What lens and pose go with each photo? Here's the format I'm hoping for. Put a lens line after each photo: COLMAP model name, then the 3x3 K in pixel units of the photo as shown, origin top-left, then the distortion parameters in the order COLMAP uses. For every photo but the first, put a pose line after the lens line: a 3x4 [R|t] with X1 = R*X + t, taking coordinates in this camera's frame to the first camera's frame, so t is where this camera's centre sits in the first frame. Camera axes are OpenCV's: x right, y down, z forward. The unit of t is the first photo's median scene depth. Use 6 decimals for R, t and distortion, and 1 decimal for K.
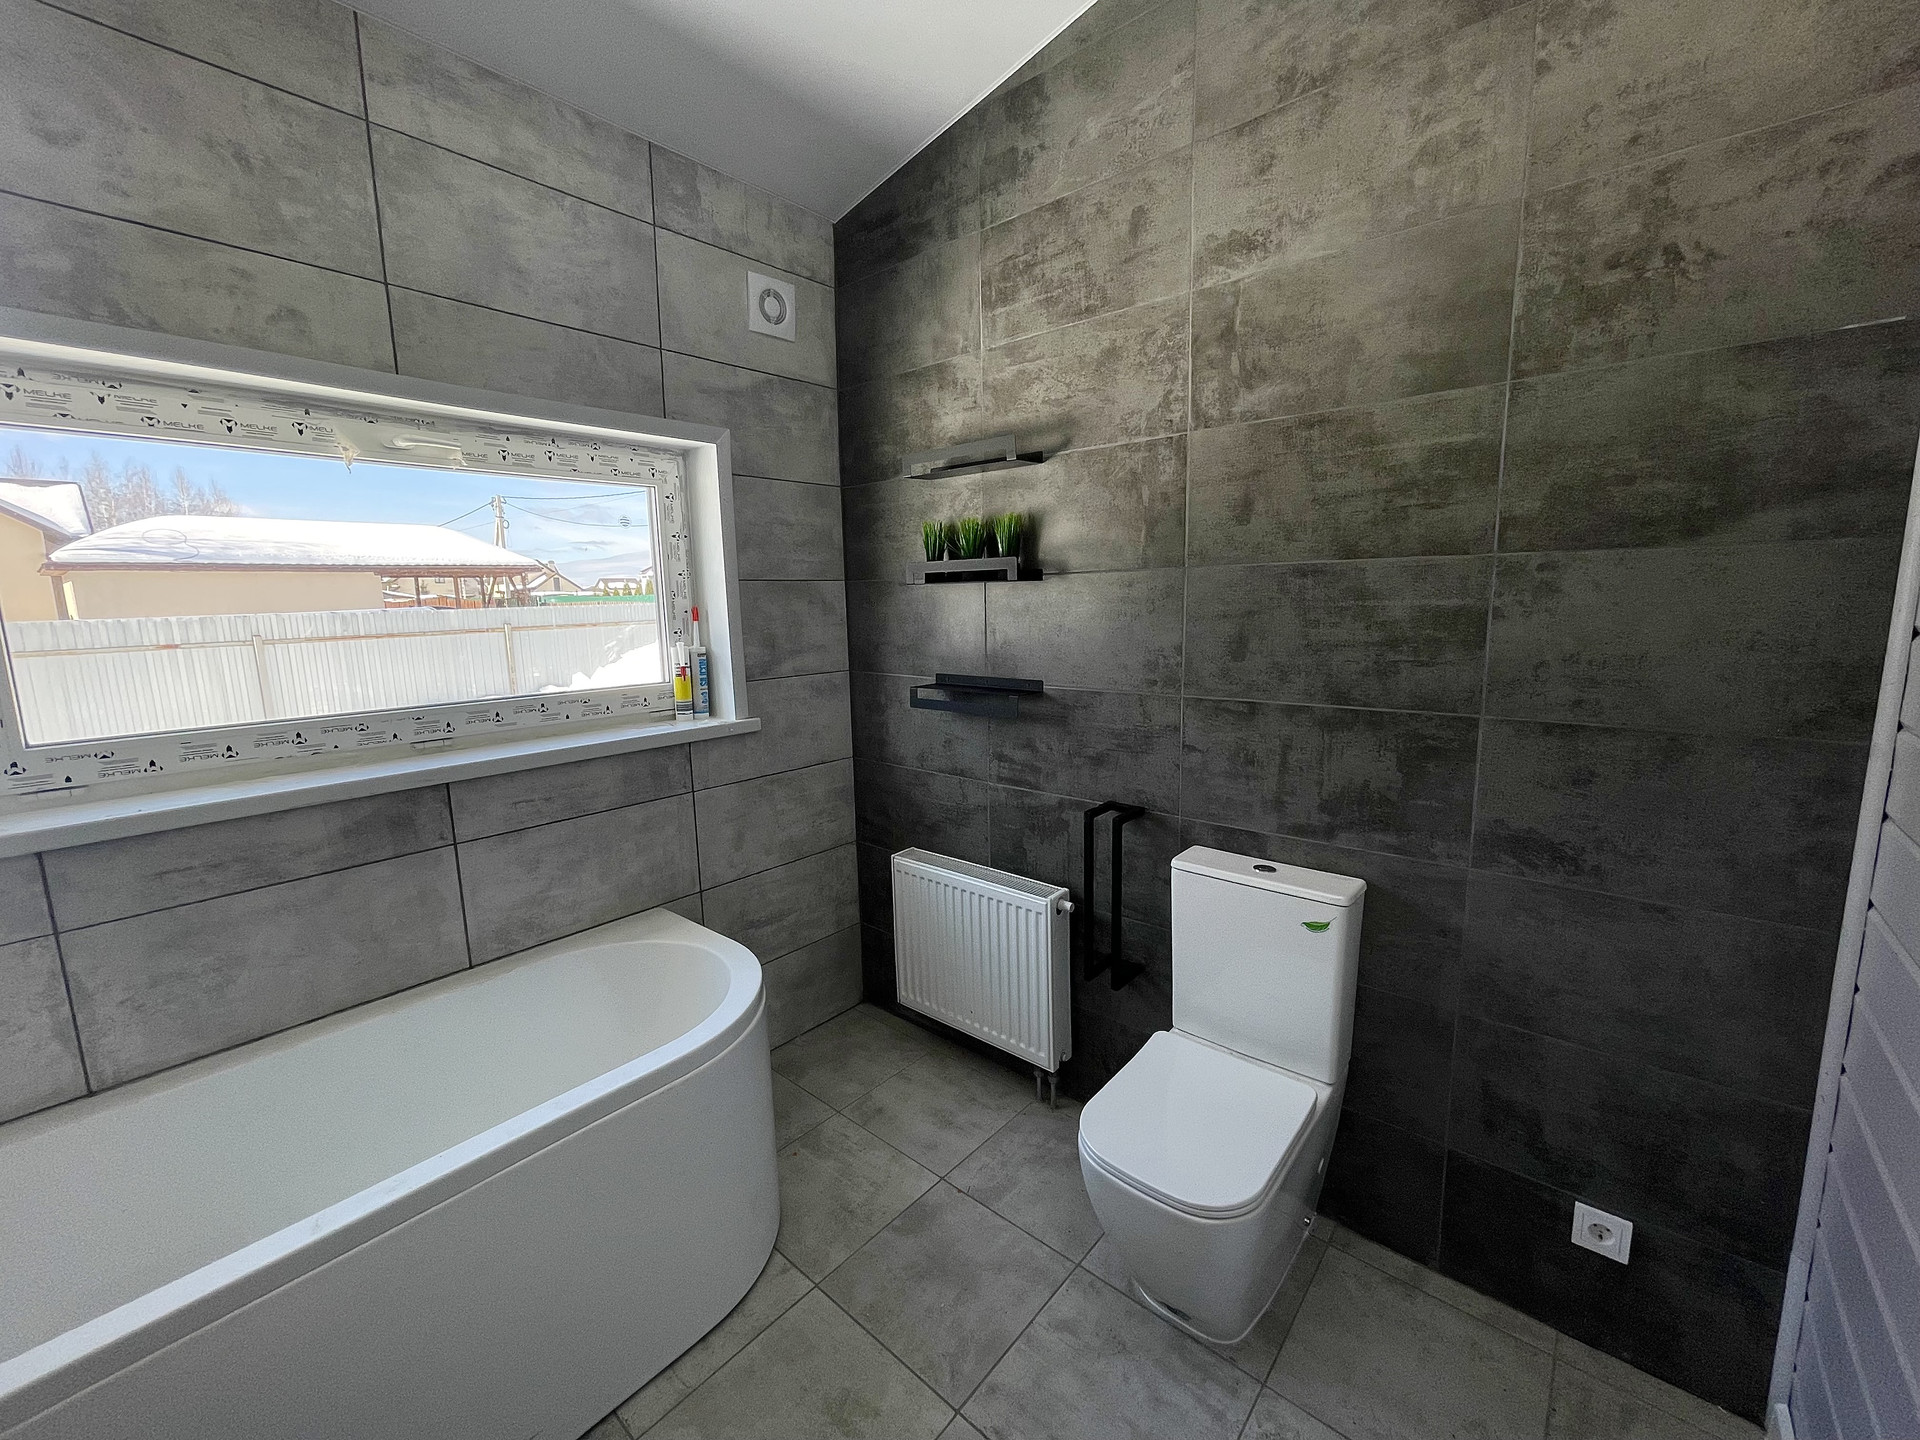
lens RADIAL K [[767.5, 0, 955.9], [0, 767.5, 715.5], [0, 0, 1]] dist [-0.010389, 0.002572]
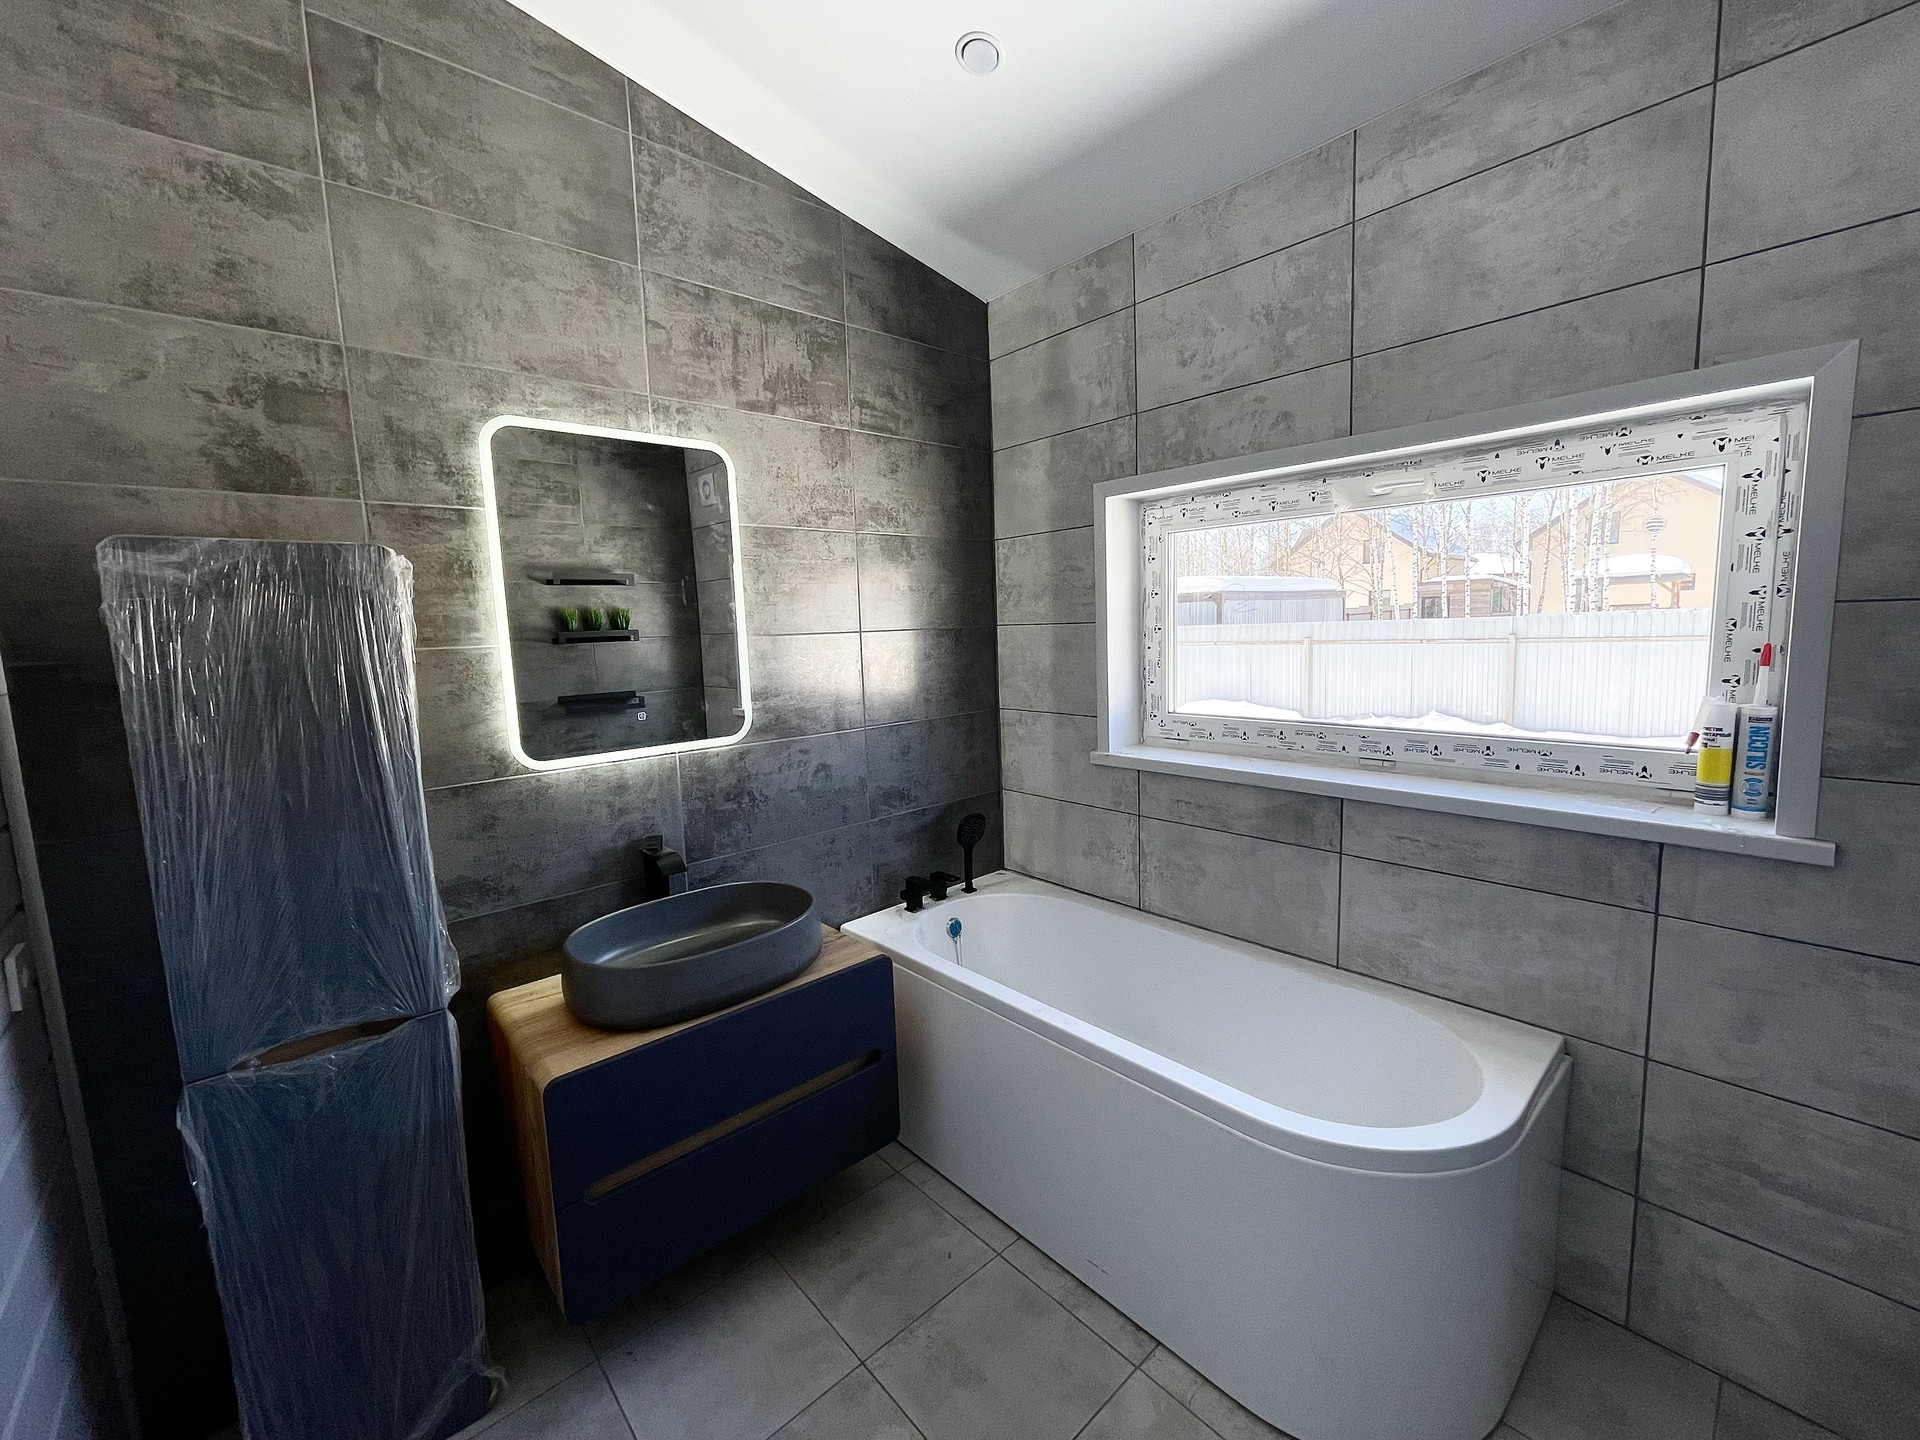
lens RADIAL K [[767.5, 0, 955.8], [0, 767.5, 715.7], [0, 0, 1]] dist [-0.010389, 0.002572]
pose [[-0.117191, 0.142062, -0.982896, 0.445522], [-0.116140, 0.980964, 0.155631, -0.128137], [0.986295, 0.132392, -0.098461, 0.509298]]
